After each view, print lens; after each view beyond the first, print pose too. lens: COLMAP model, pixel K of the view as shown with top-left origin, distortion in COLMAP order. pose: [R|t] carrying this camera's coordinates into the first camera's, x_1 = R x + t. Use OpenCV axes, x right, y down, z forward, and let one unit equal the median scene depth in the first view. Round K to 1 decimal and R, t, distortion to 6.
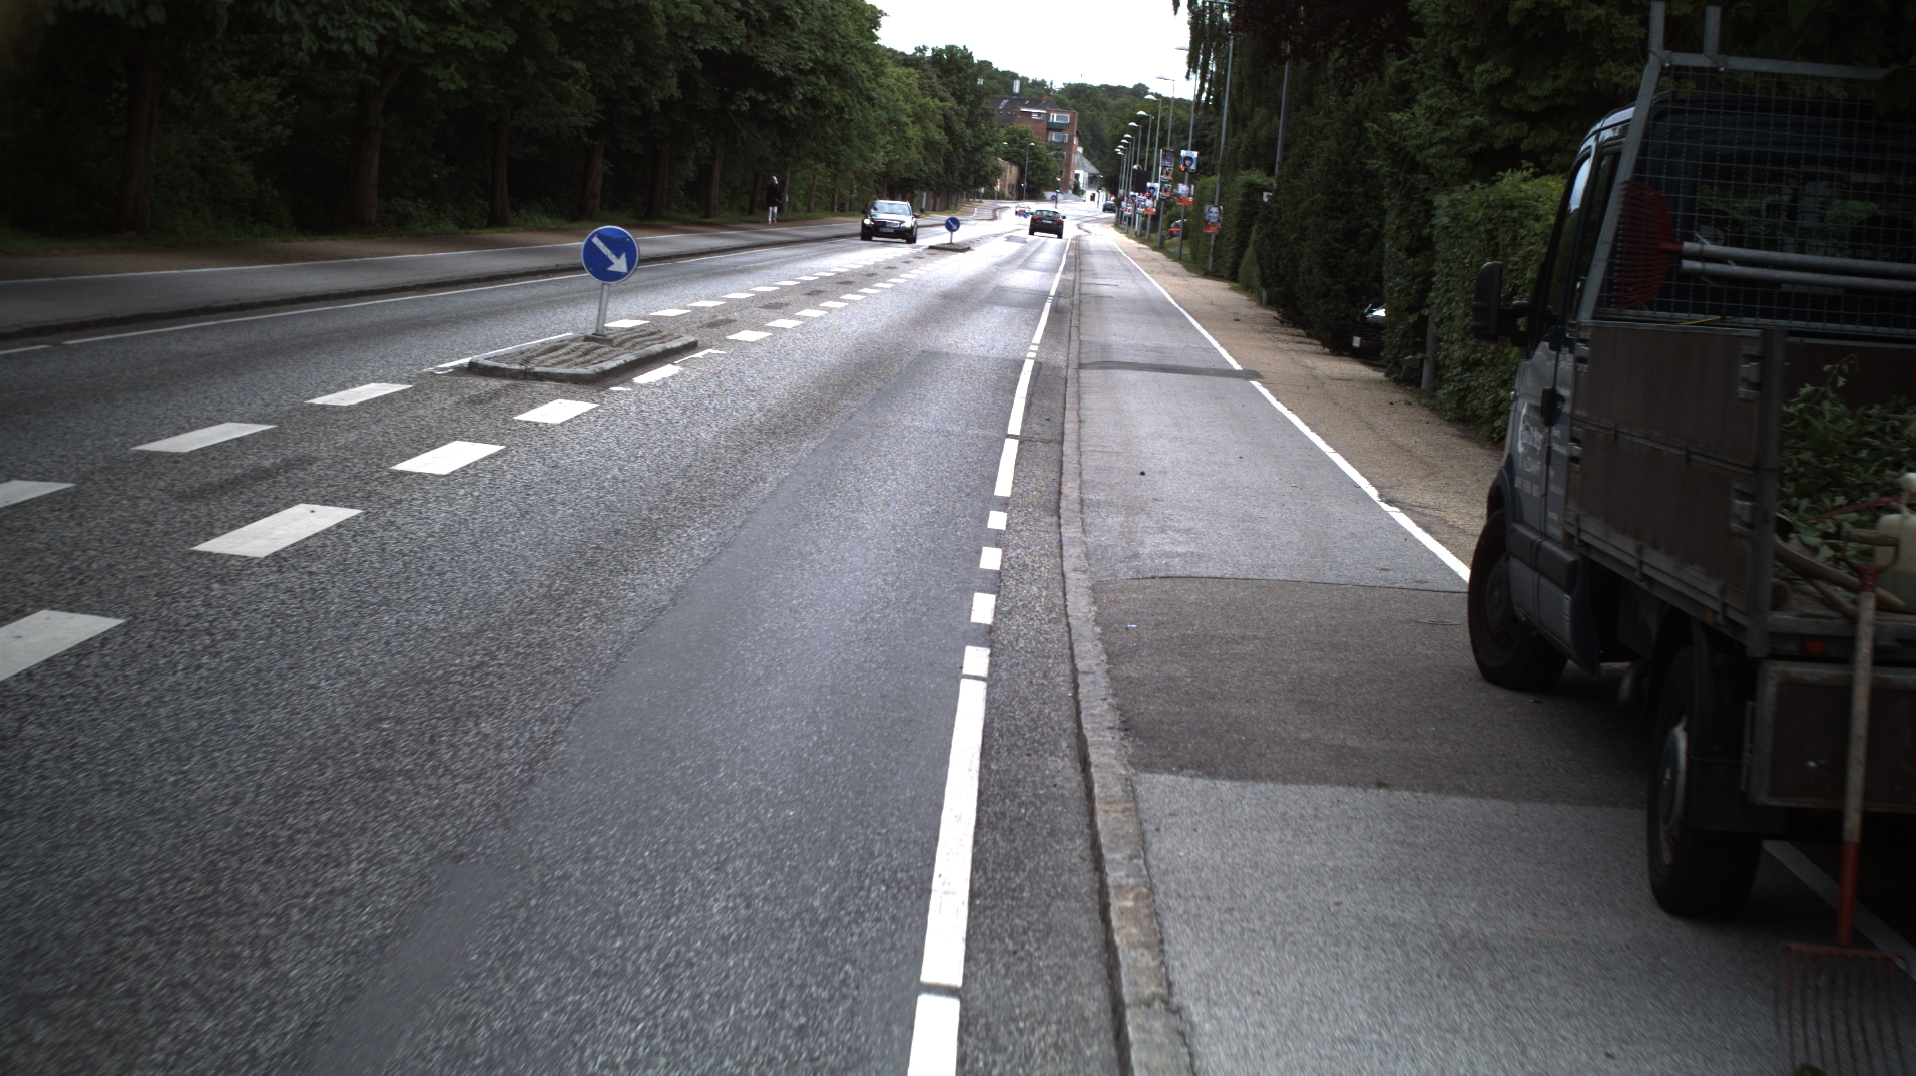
lens RADIAL K [[3380.2, 0, 958.0], [0, 3380.2, 538.0], [0, 0, 1]] dist [-0.265305, 0.171030]
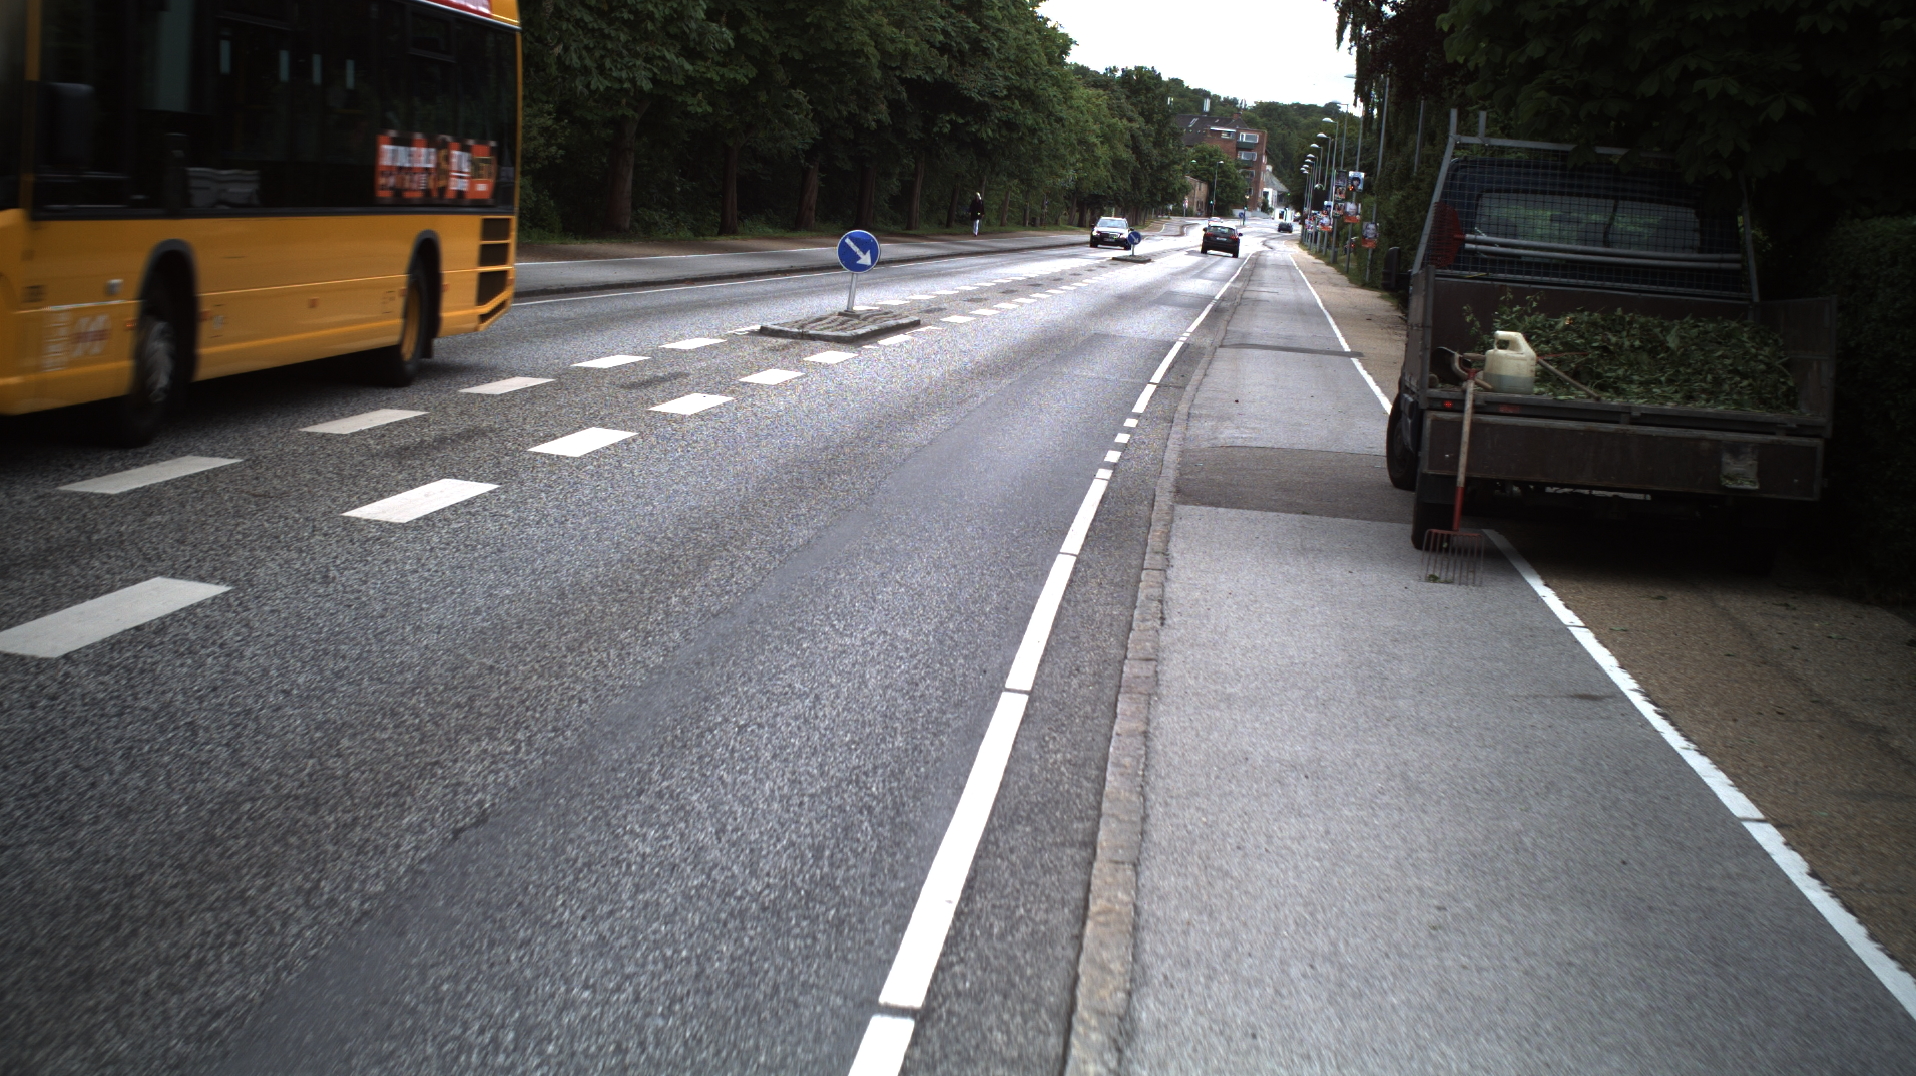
lens RADIAL K [[3380.2, 0, 958.0], [0, 3380.2, 538.0], [0, 0, 1]] dist [-0.265305, 0.171030]
pose [[0.998375, 0.011910, -0.055733, 0.005386], [-0.012169, 0.999917, -0.004308, 0.015165], [0.055678, 0.004980, 0.998436, -0.146083]]
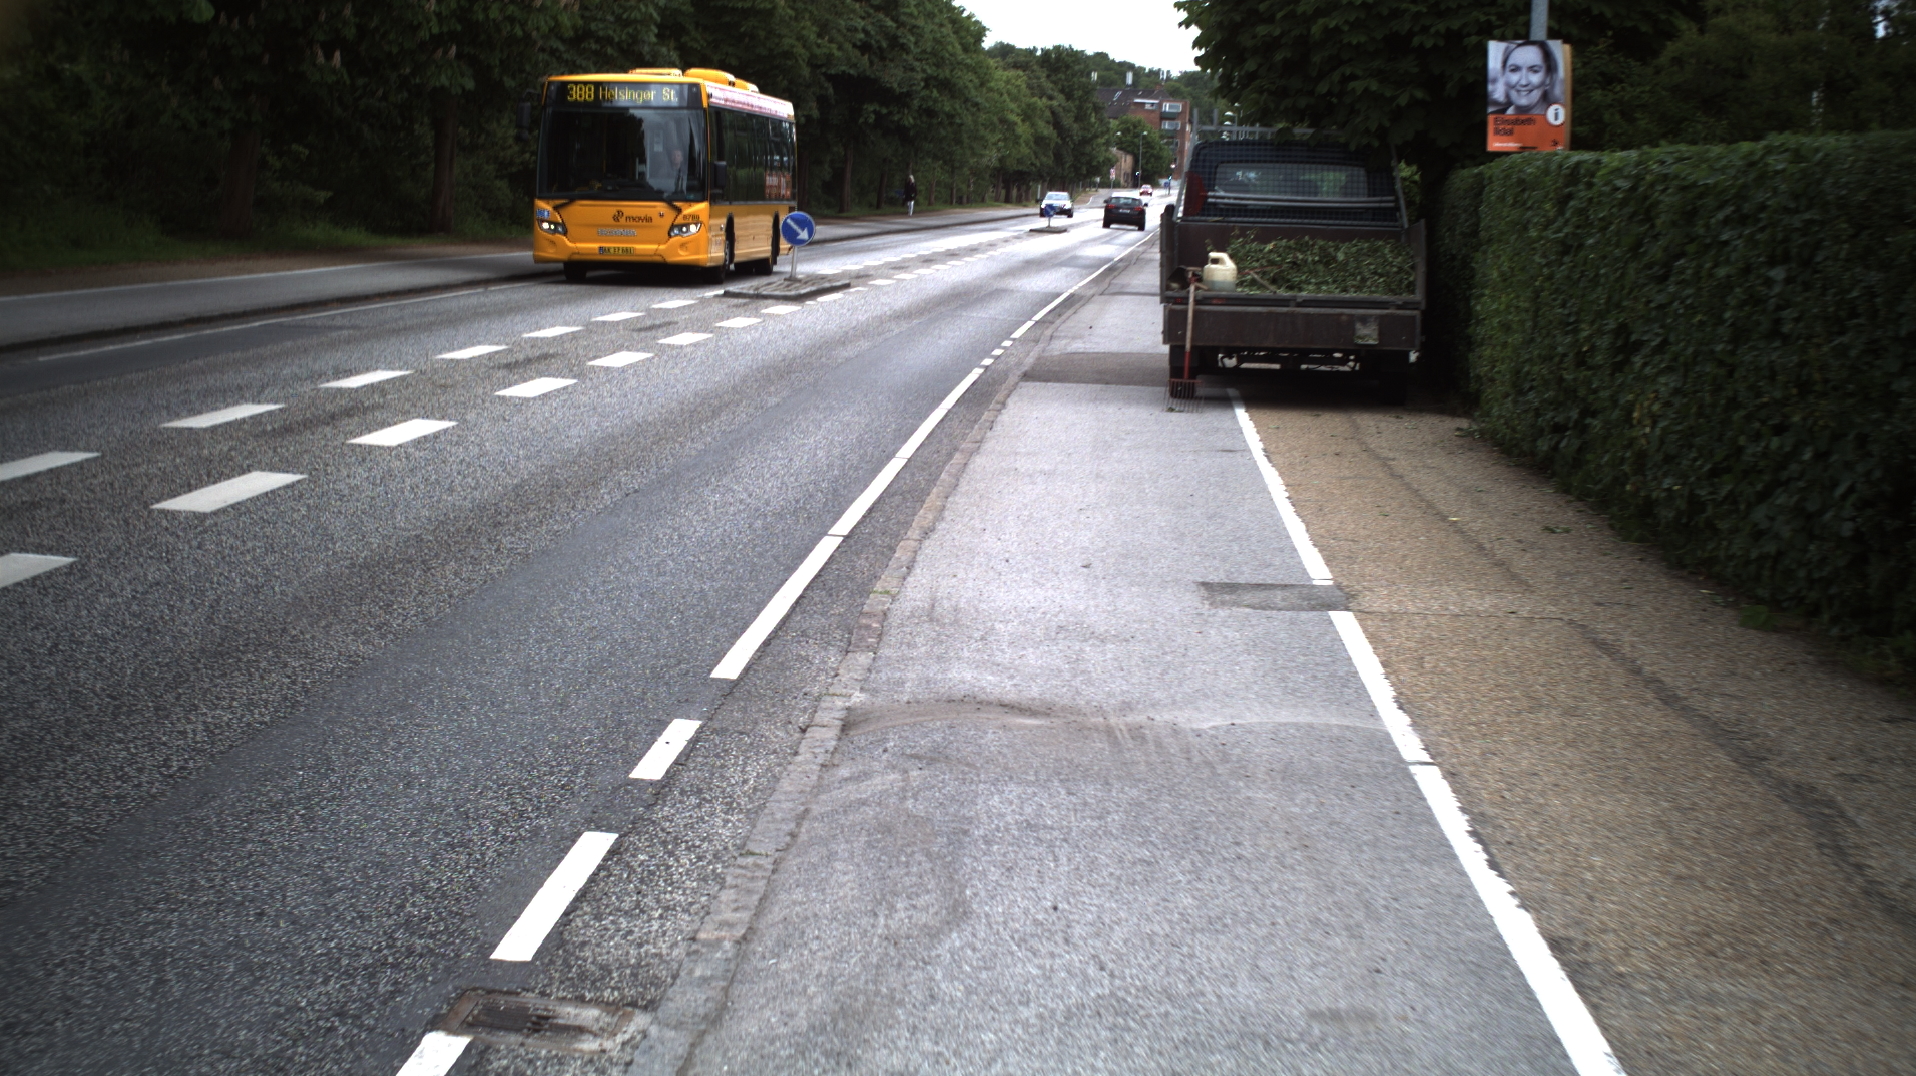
lens RADIAL K [[3380.2, 0, 958.0], [0, 3380.2, 538.0], [0, 0, 1]] dist [-0.265305, 0.171030]
pose [[0.998560, -0.034721, -0.040887, 0.017138], [0.034814, 0.999393, 0.001573, 0.030100], [0.040808, -0.002994, 0.999163, -0.291380]]
